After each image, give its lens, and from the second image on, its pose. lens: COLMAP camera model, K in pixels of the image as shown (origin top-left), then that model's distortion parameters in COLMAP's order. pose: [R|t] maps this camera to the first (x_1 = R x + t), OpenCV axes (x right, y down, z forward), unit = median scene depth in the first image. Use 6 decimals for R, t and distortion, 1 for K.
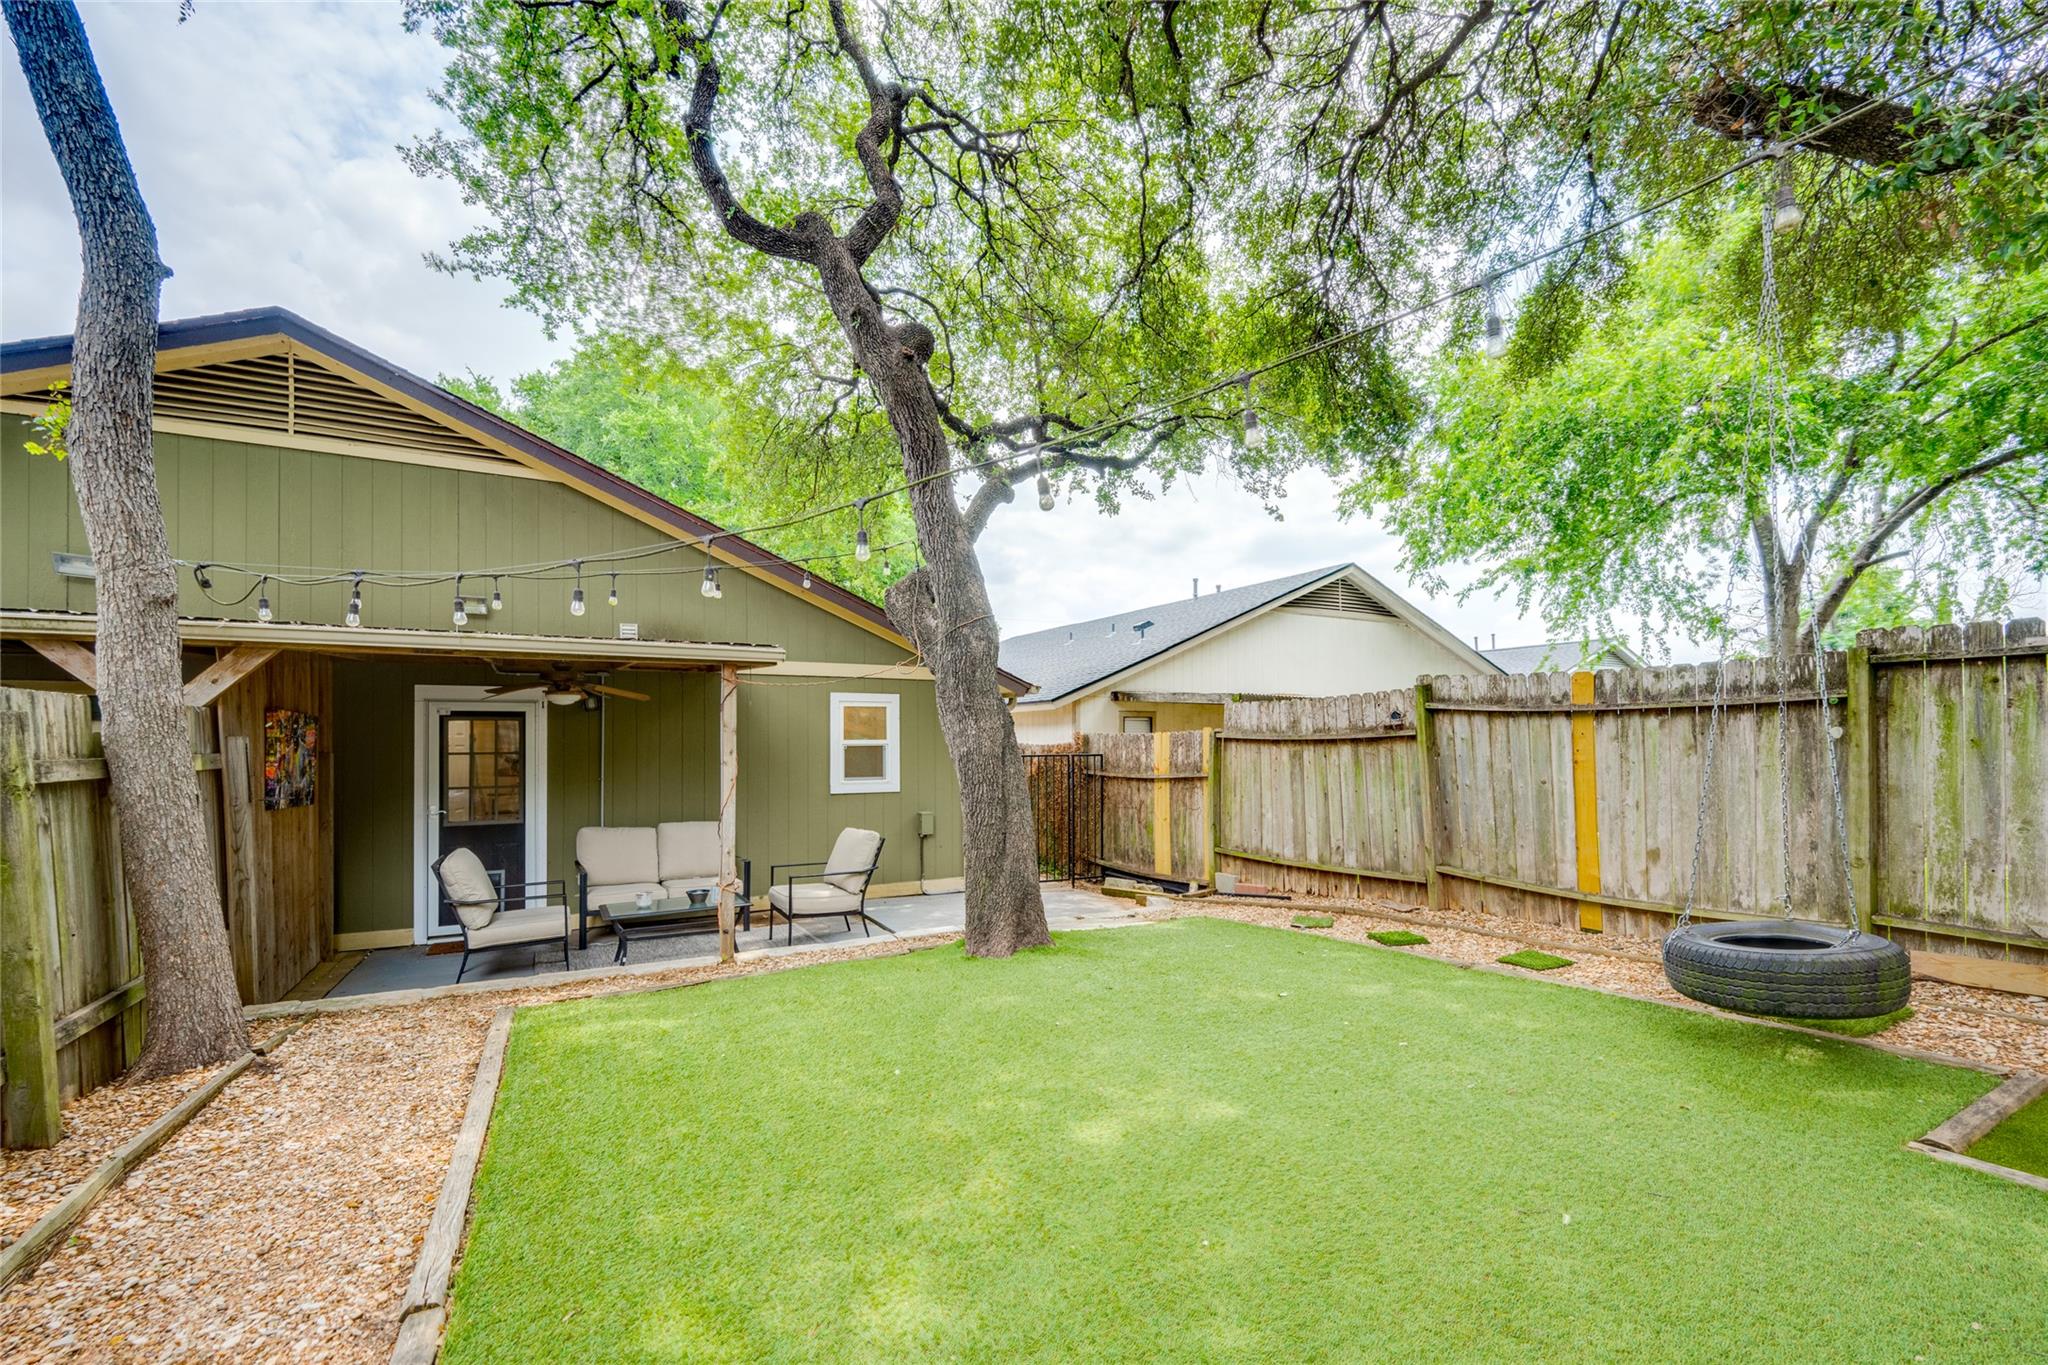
lens RADIAL K [[849.7, 0, 998.3], [0, 849.7, 668.1], [0, 0, 1]] dist [-0.003919, 0.000805]
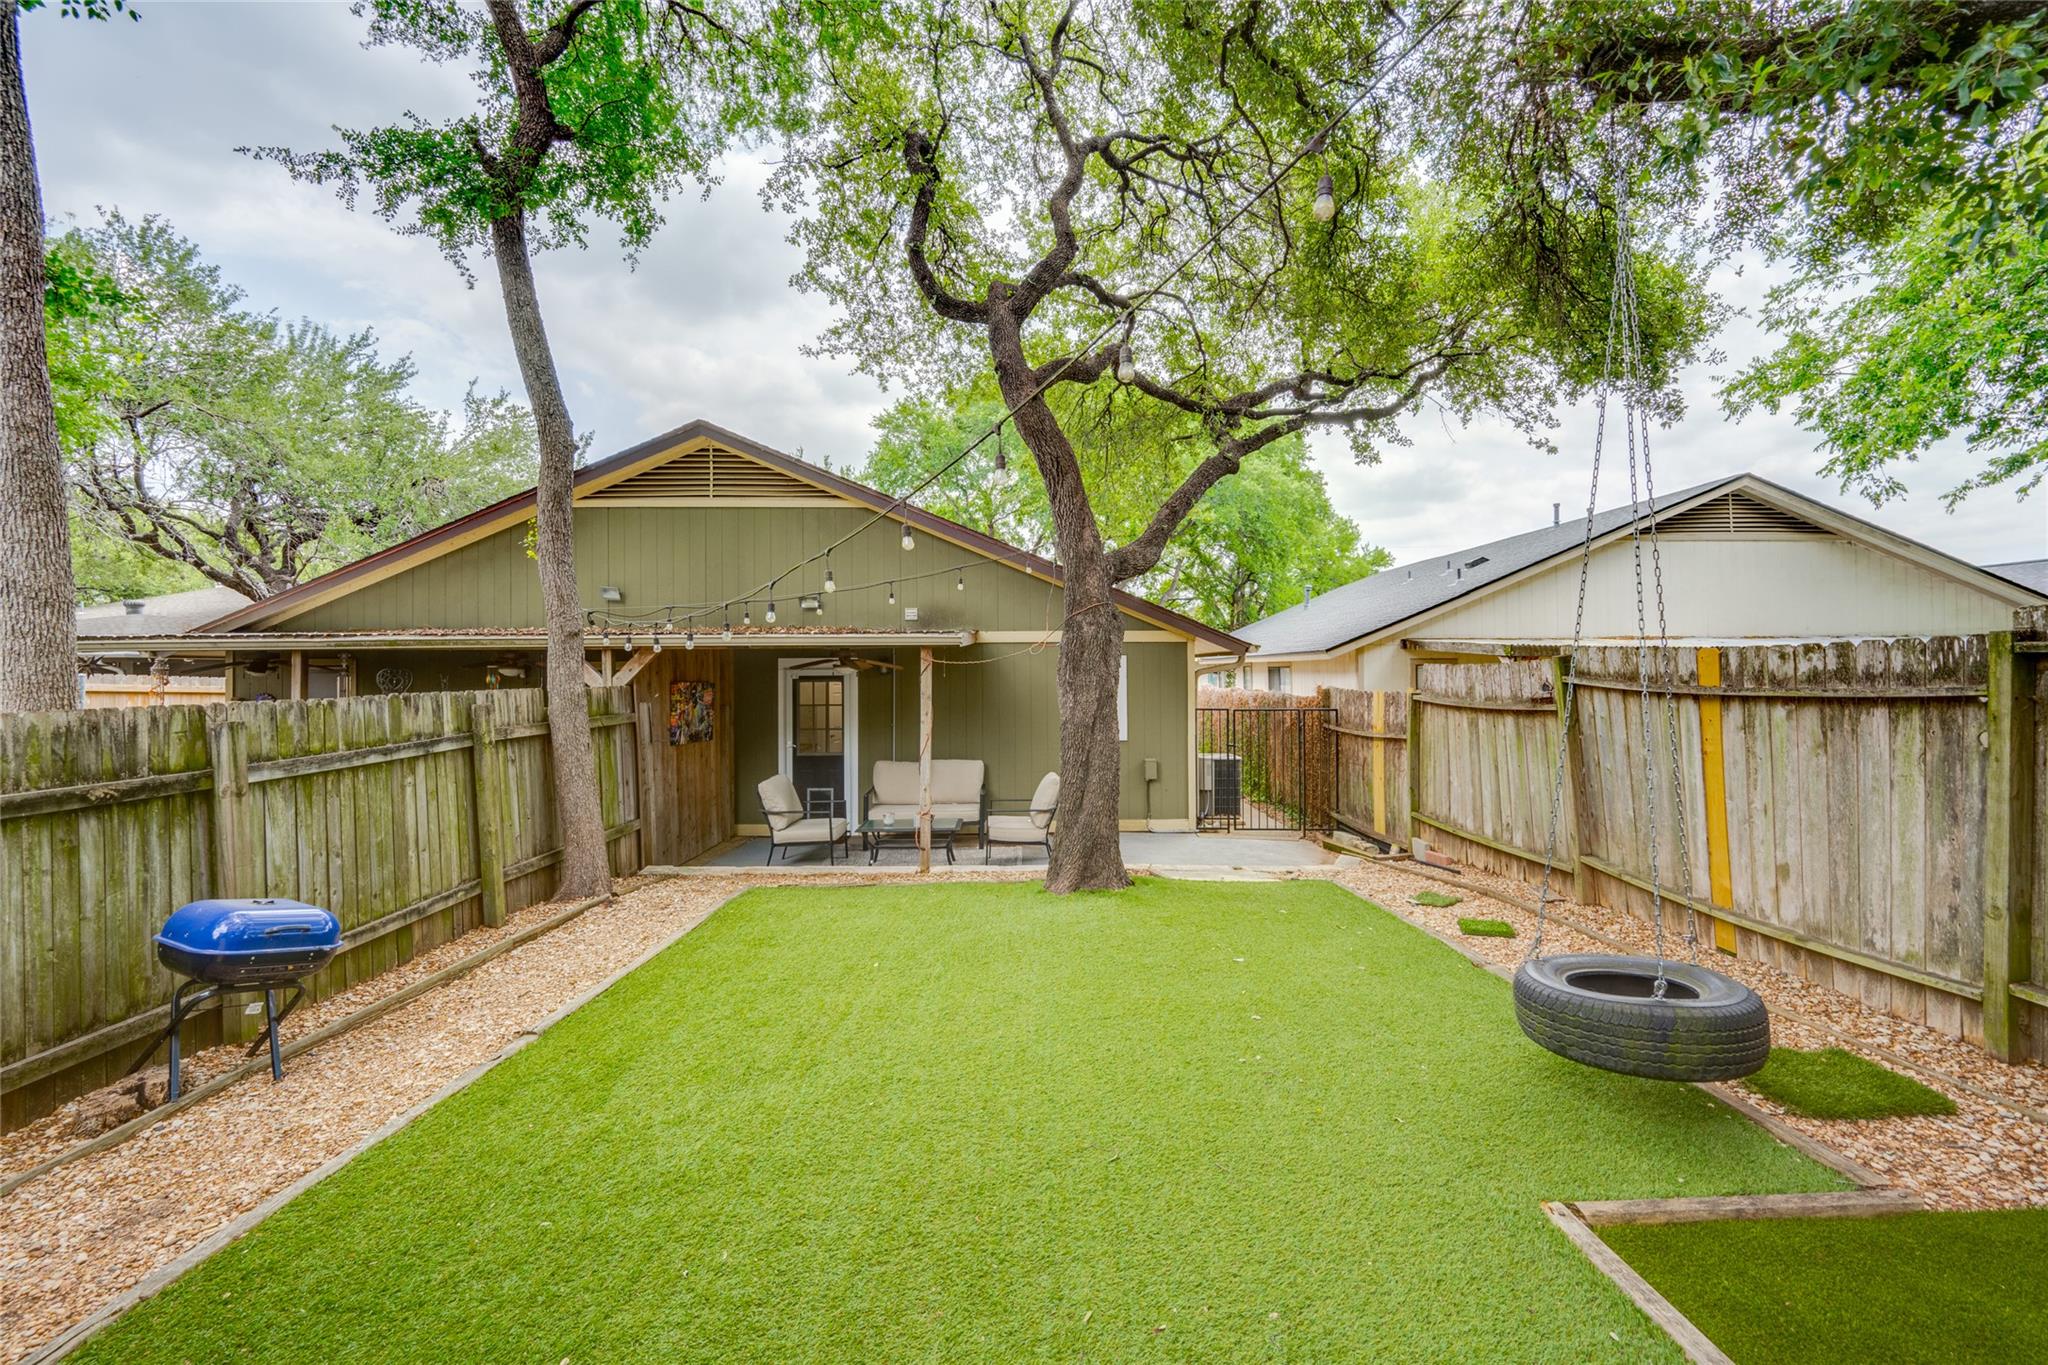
lens RADIAL K [[795.1, 0, 1022.5], [0, 795.1, 598.4], [0, 0, 1]] dist [-0.003681, 0.000212]
pose [[0.886407, -0.043463, -0.460862, 0.380297], [0.041756, 0.999031, -0.013903, -0.055163], [0.461020, -0.006920, 0.887363, -0.030805]]
